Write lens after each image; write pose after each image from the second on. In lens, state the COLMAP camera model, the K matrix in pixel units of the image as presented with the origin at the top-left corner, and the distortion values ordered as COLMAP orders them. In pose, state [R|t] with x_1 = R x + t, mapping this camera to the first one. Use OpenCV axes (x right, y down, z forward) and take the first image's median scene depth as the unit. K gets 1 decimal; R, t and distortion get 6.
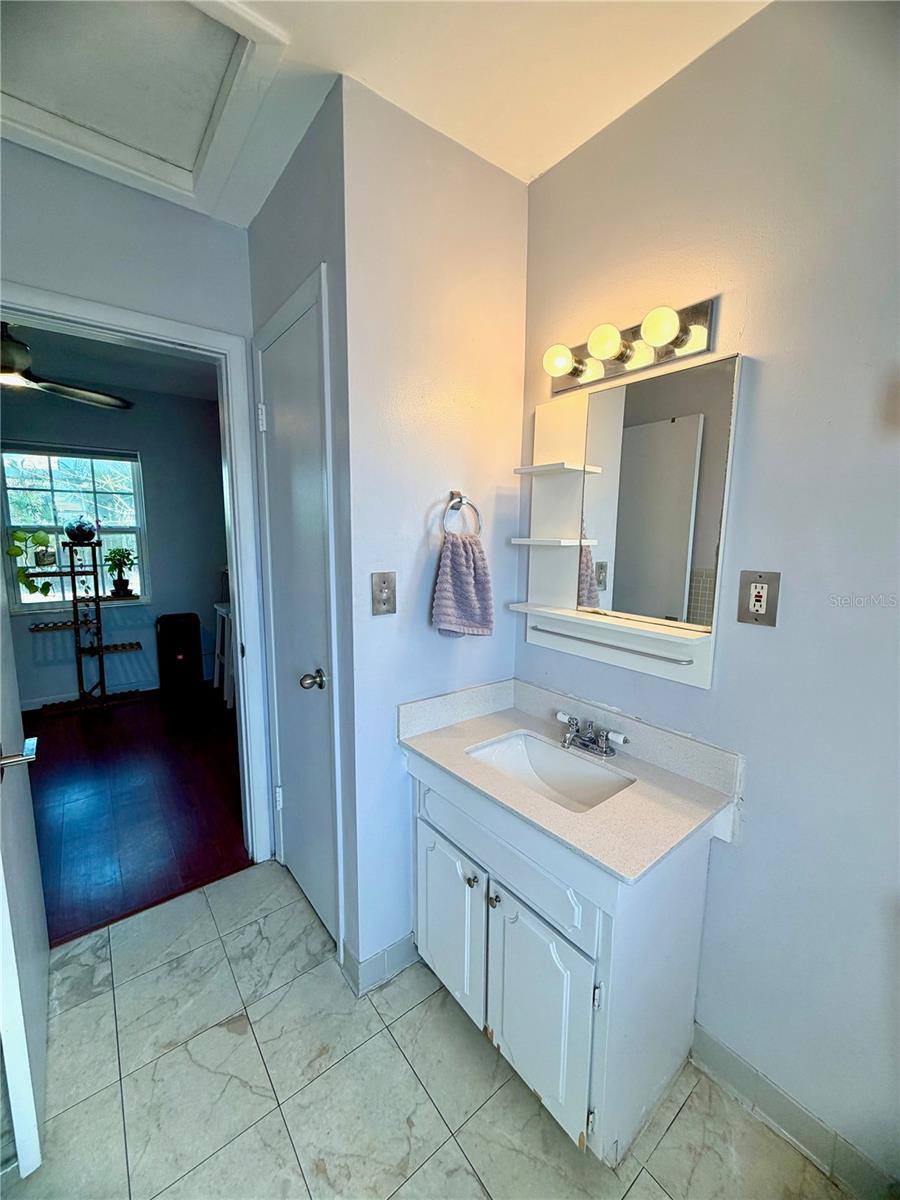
lens RADIAL K [[479.3, 0, 453.5], [0, 479.3, 603.8], [0, 0, 1]] dist [0.001334, 0.000742]
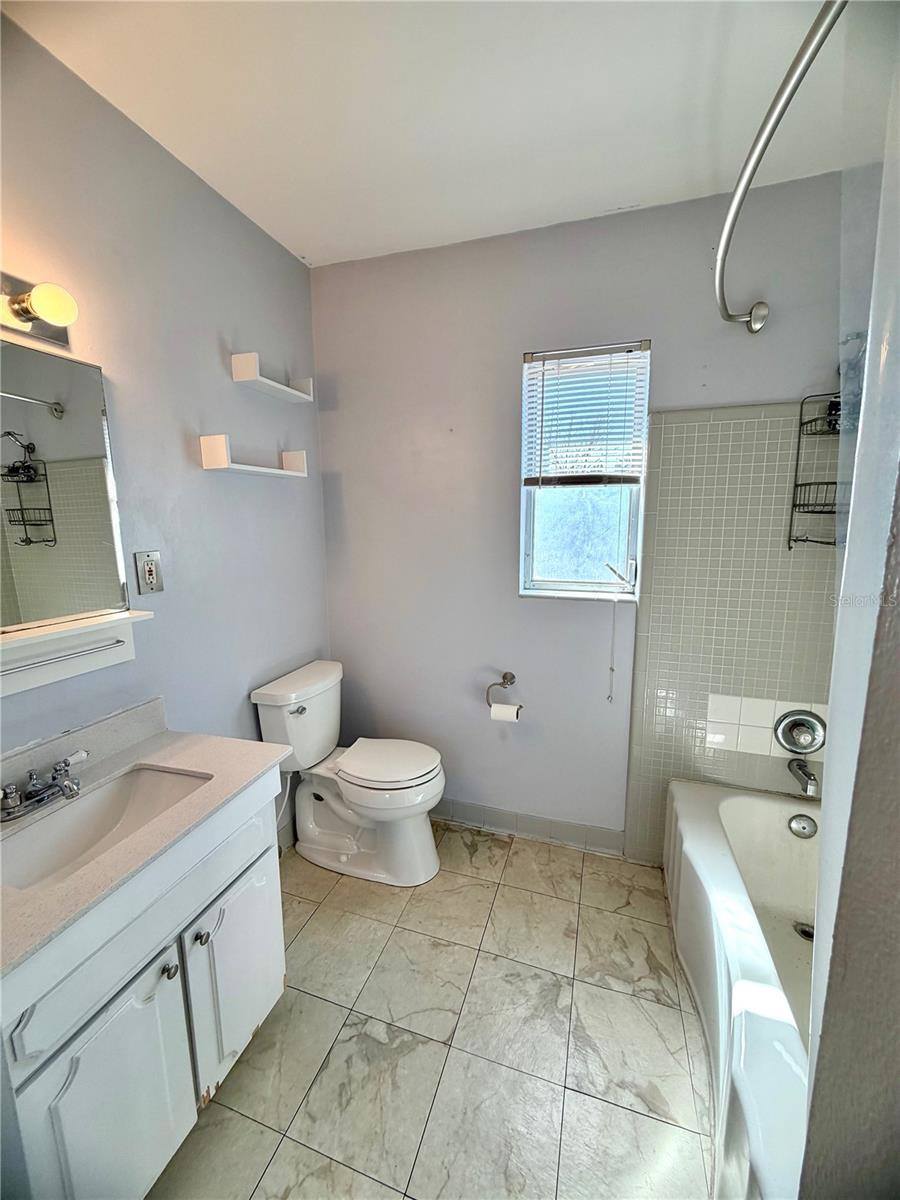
lens RADIAL K [[479.3, 0, 448.8], [0, 479.3, 601.8], [0, 0, 1]] dist [0.001334, 0.000742]
pose [[-0.555661, -0.151365, 0.817514, -0.851767], [0.118734, 0.958762, 0.258220, -0.168462], [-0.822887, 0.240549, -0.514774, 0.986925]]
